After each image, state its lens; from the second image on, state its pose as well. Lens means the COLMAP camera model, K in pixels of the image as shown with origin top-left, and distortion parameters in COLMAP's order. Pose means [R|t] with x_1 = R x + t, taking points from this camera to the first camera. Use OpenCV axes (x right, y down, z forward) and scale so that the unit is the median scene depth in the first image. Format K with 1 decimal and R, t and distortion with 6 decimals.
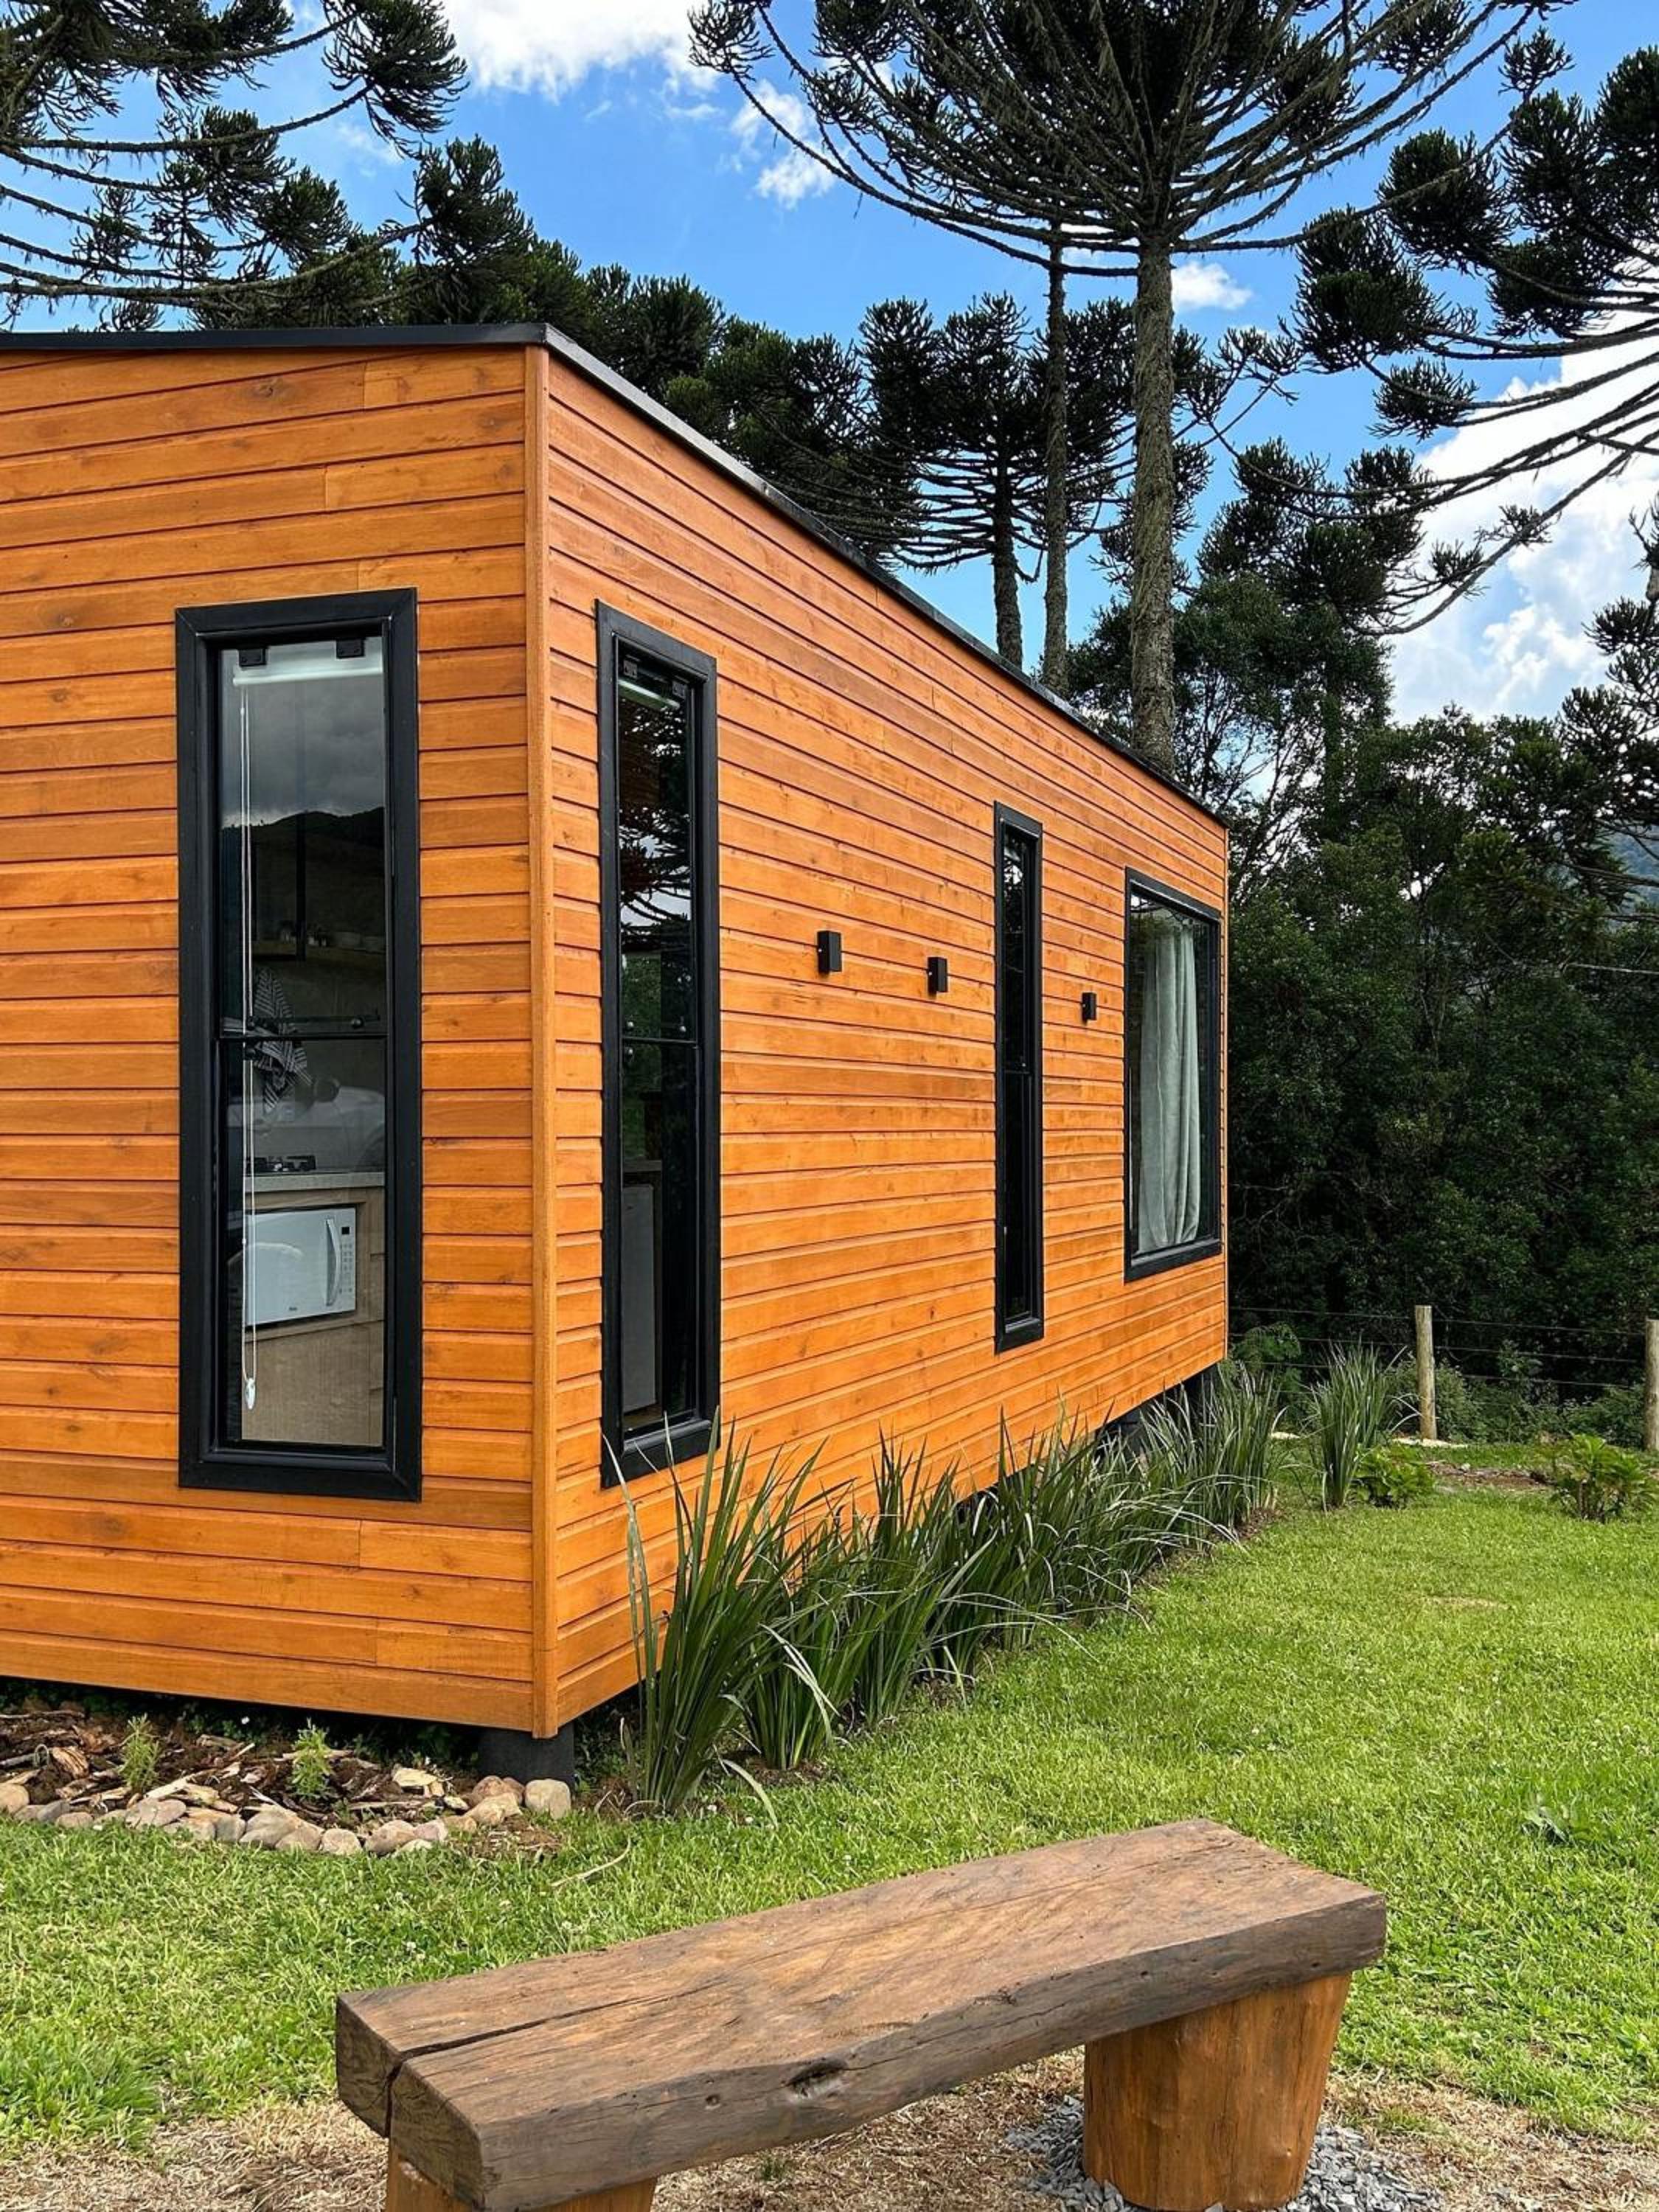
lens RADIAL K [[2133.7, 0, 829.5], [0, 2133.7, 1106.0], [0, 0, 1]] dist [0.072979, -0.010074]
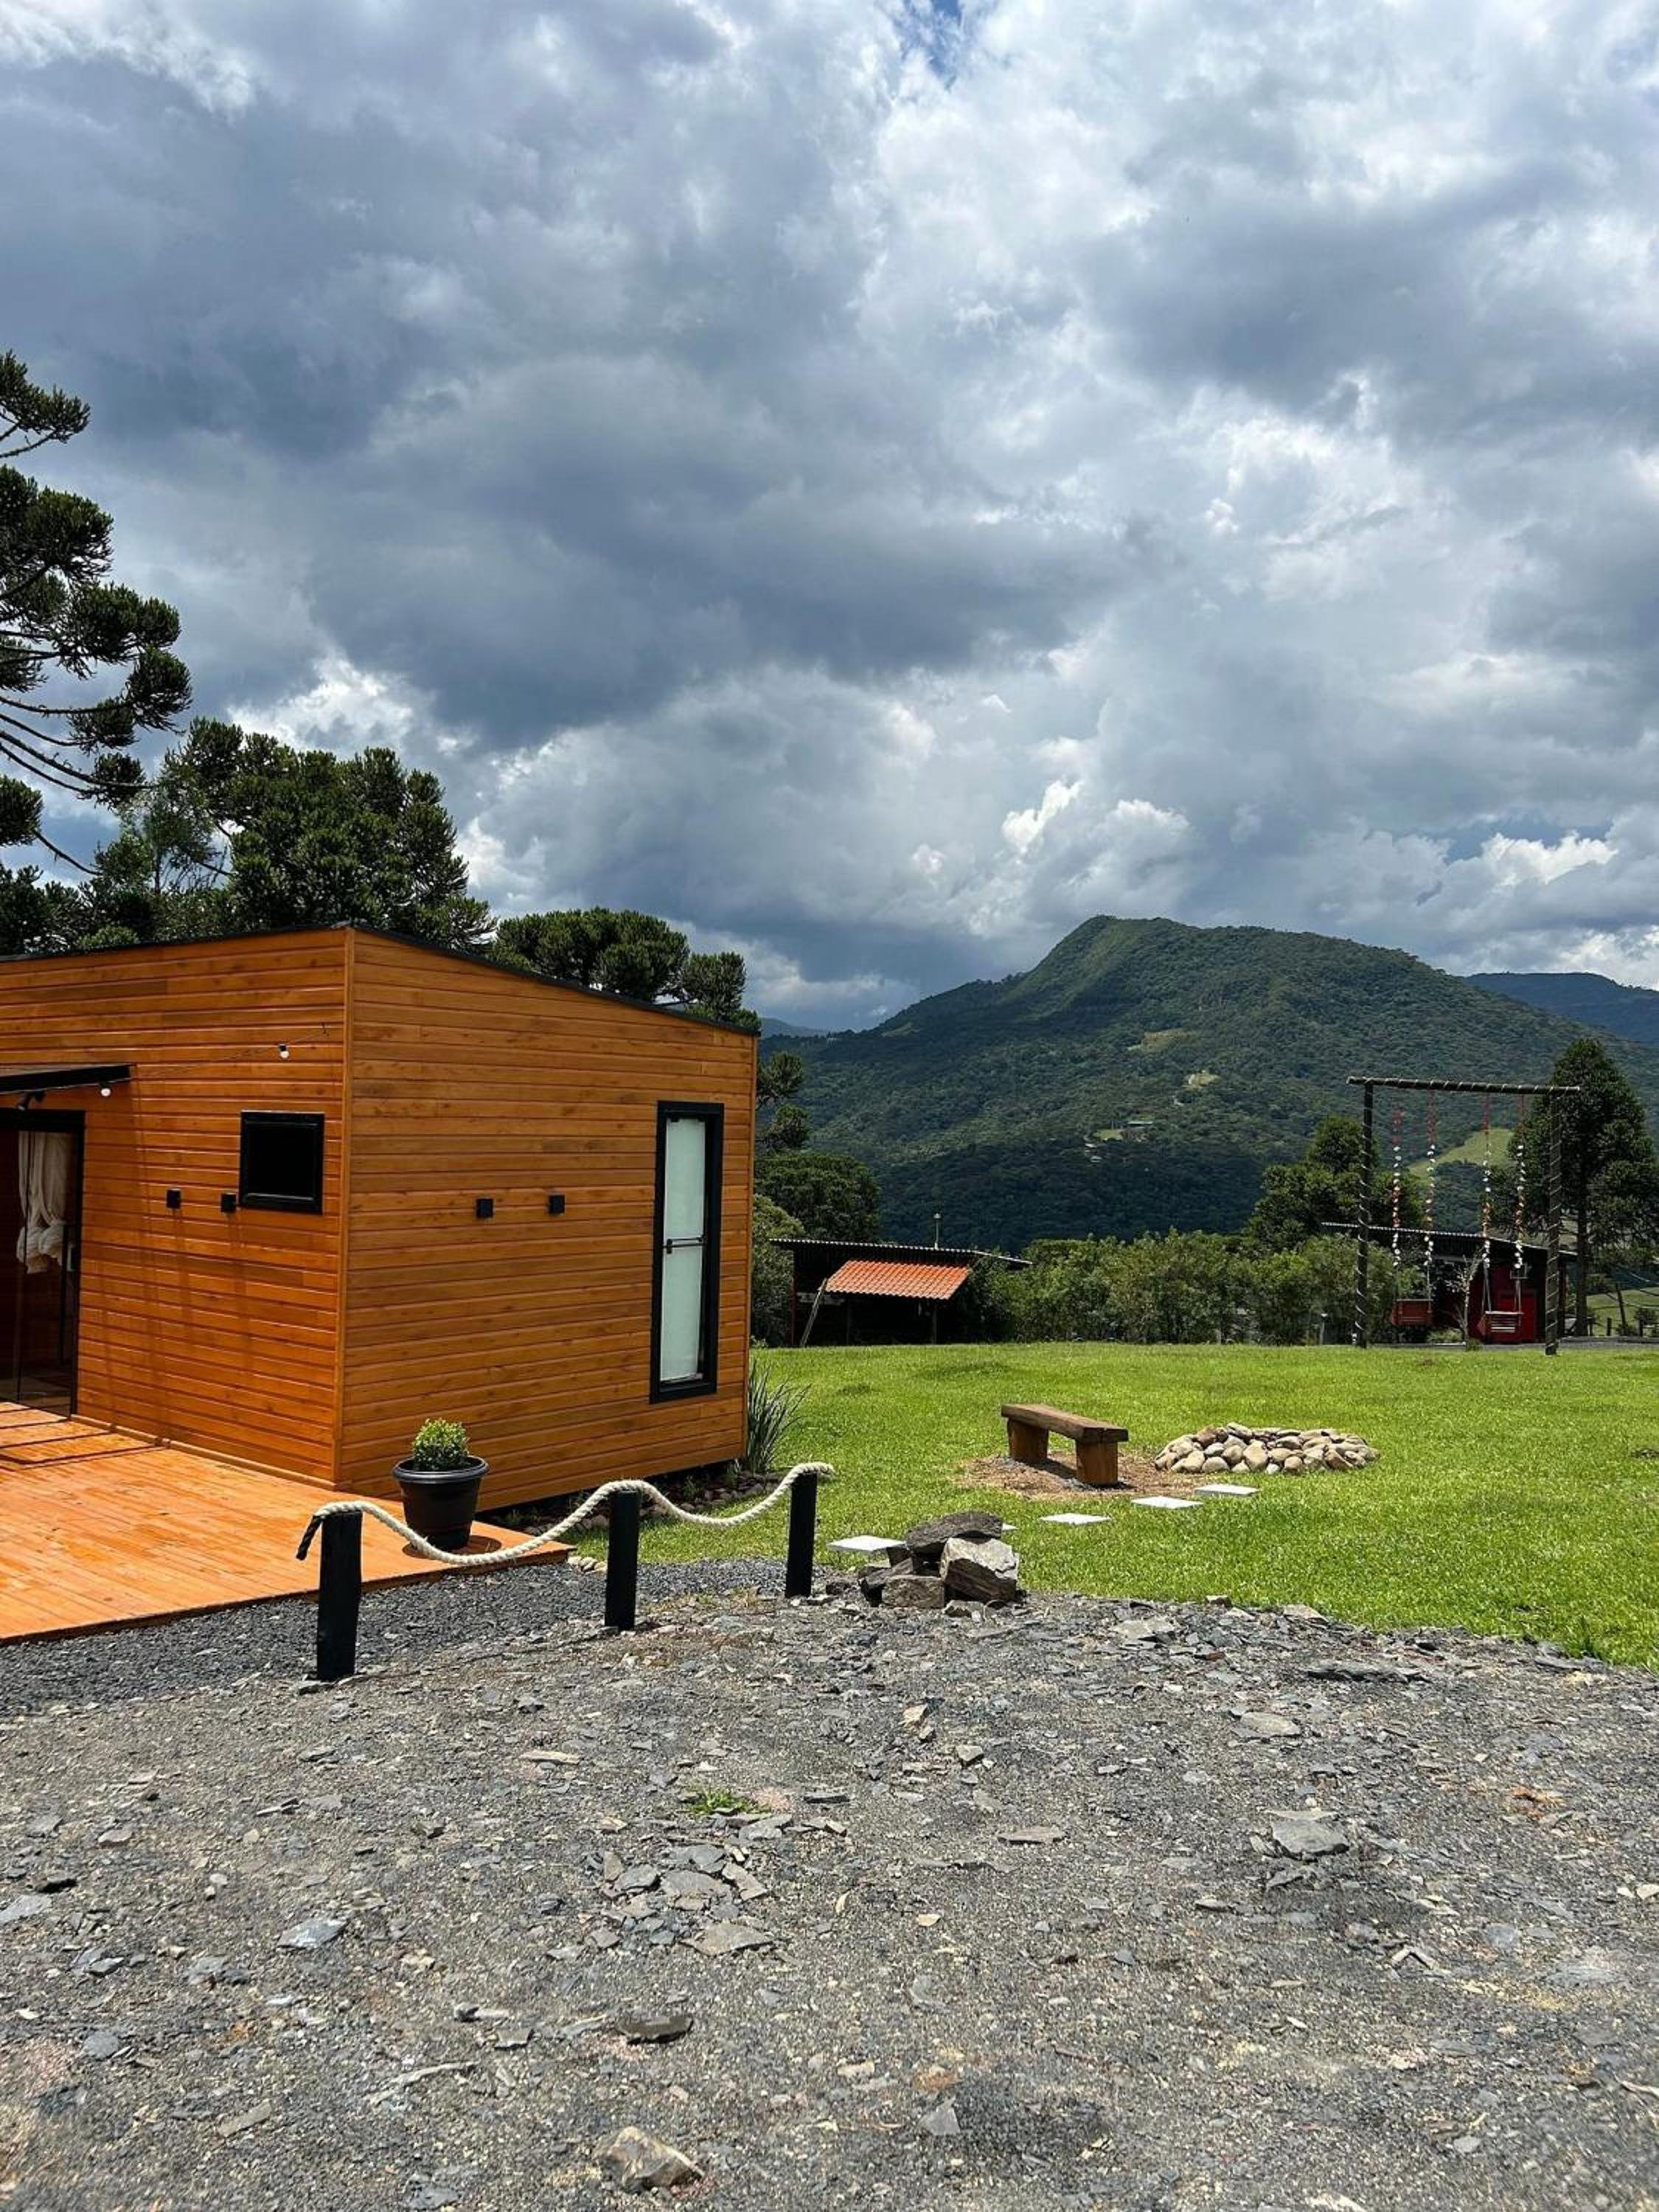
lens RADIAL K [[1685.5, 0, 829.5], [0, 1685.5, 1106.0], [0, 0, 1]] dist [0.035185, -0.001146]
pose [[0.329028, 0.018599, 0.944137, -2.359691], [-0.027442, 0.999572, -0.010128, -0.205594], [-0.943921, -0.022577, 0.329398, 0.035662]]
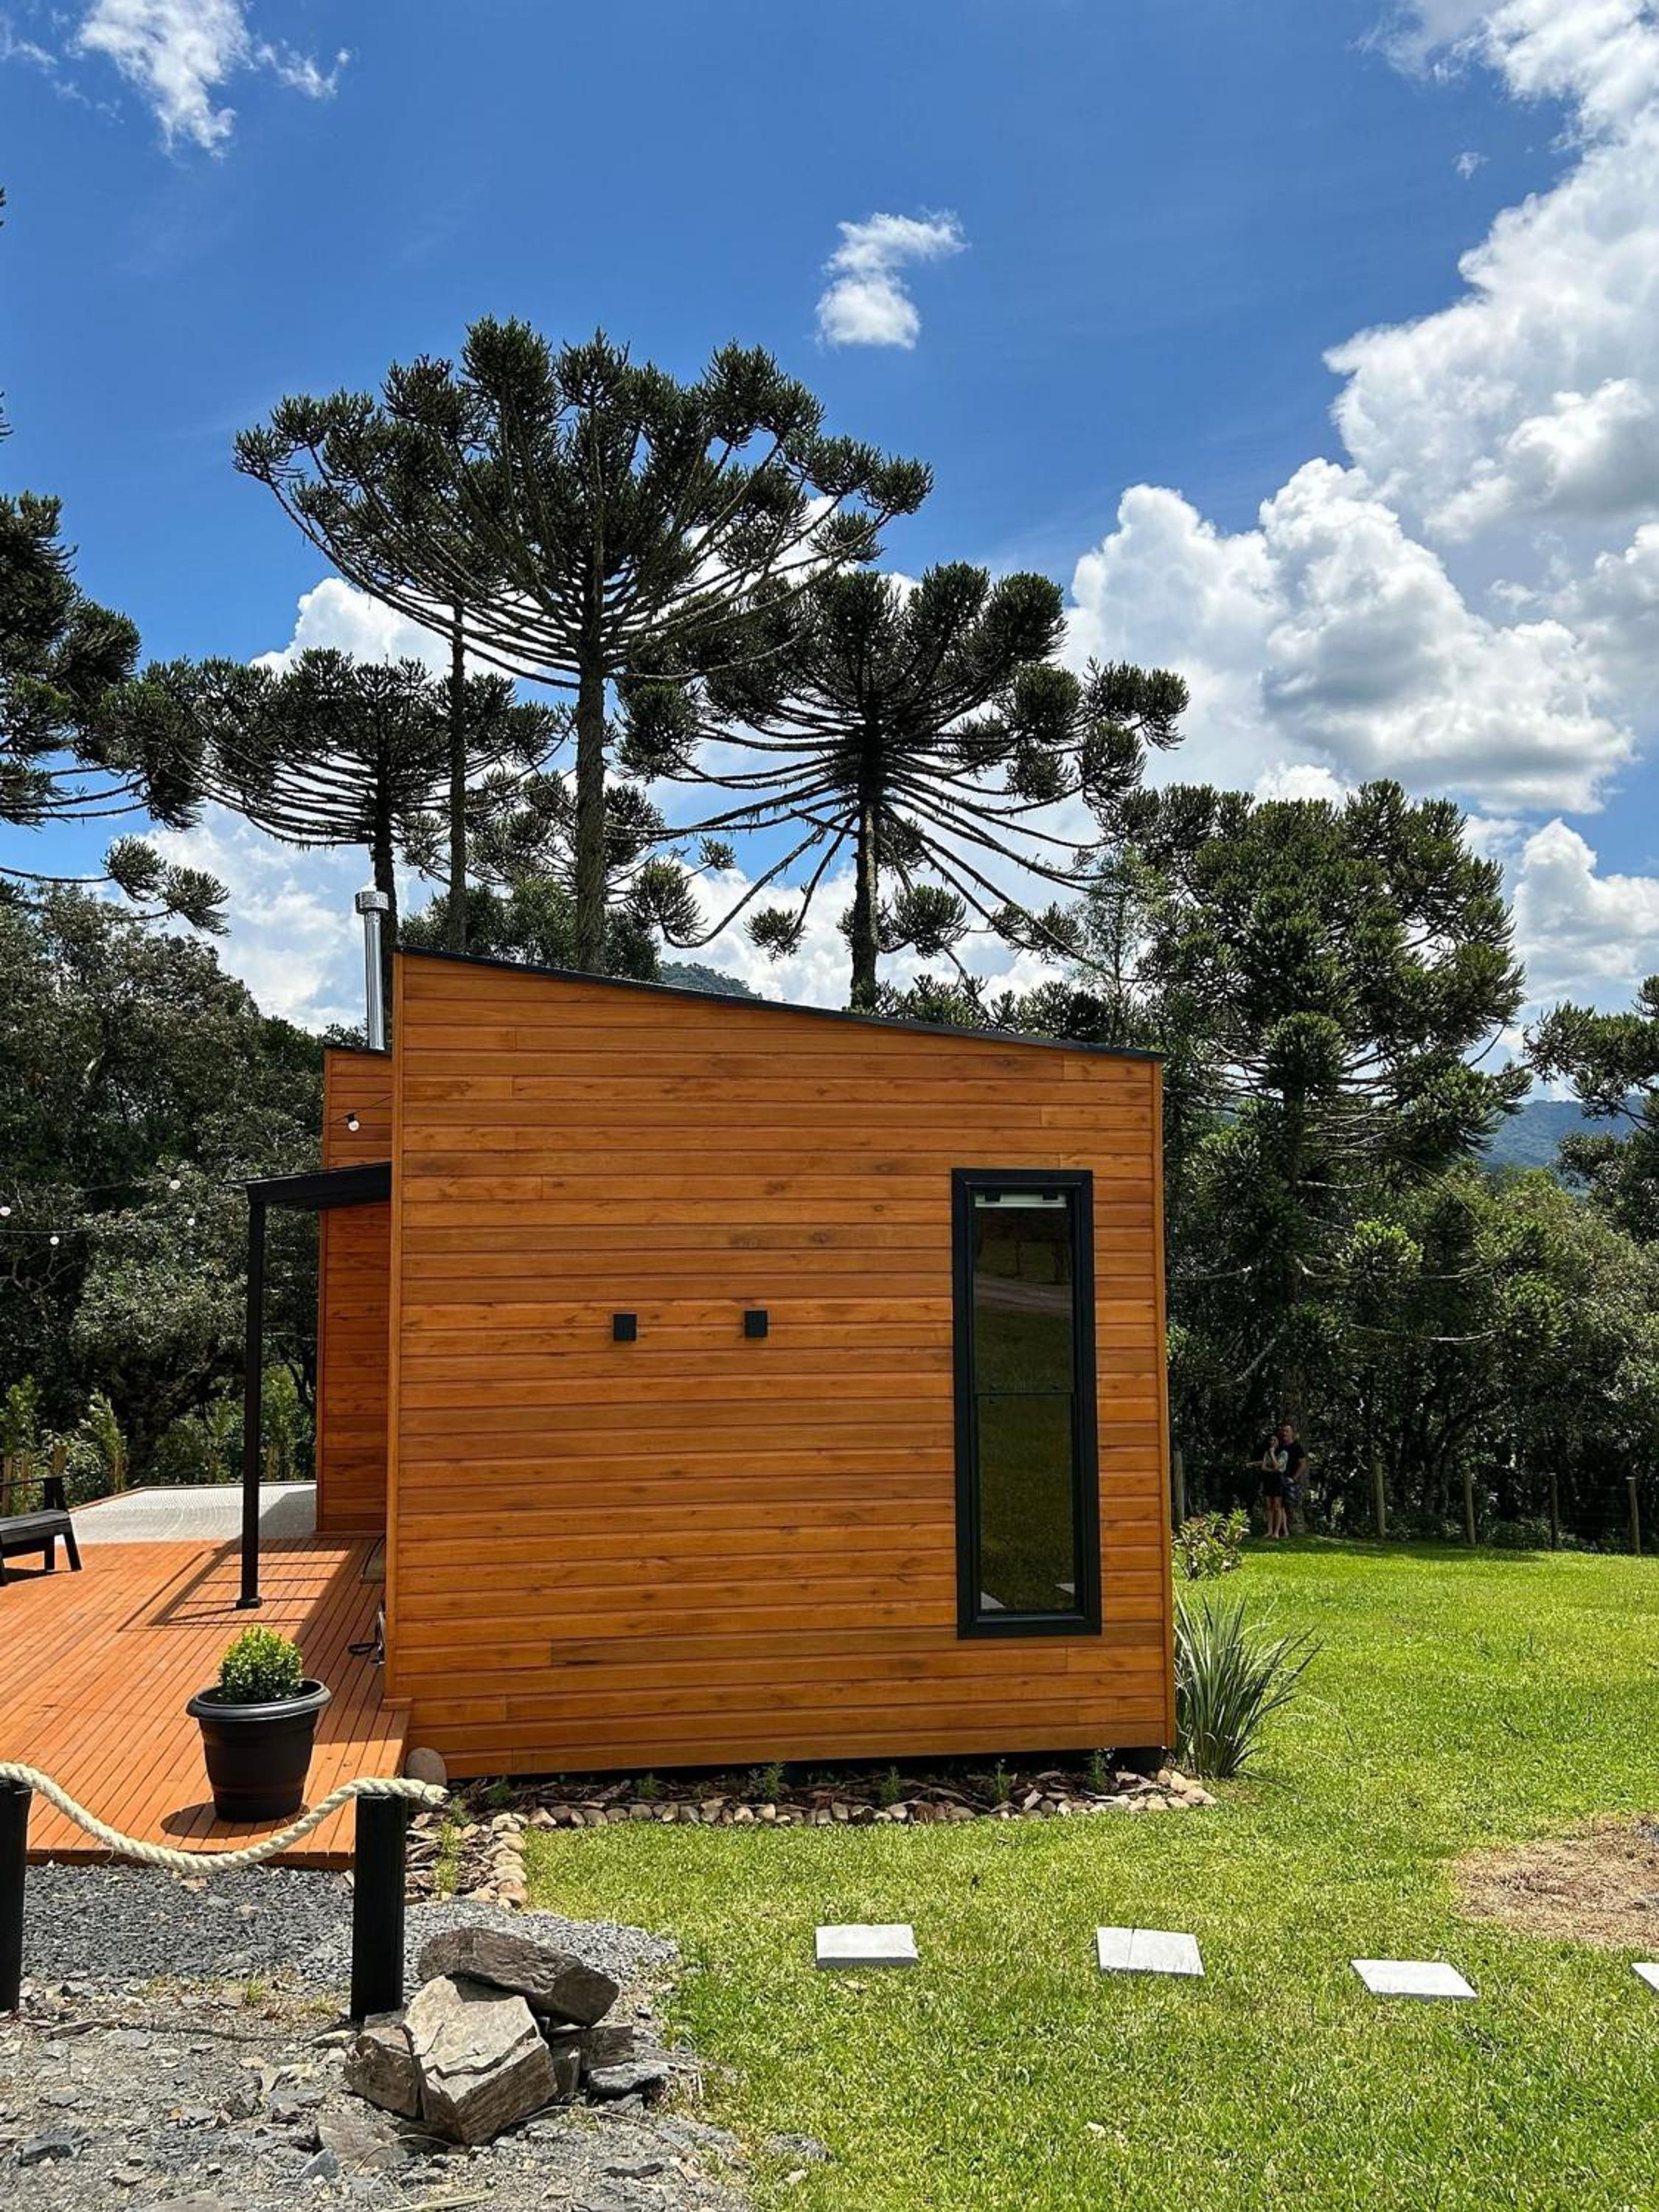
lens RADIAL K [[1862.8, 0, 829.5], [0, 1862.8, 1106.0], [0, 0, 1]] dist [0.099682, -0.001577]
pose [[0.876761, 0.034881, 0.479660, -1.190916], [-0.000680, 0.997455, -0.071293, -0.166983], [-0.480927, 0.062181, 0.874553, -0.396328]]
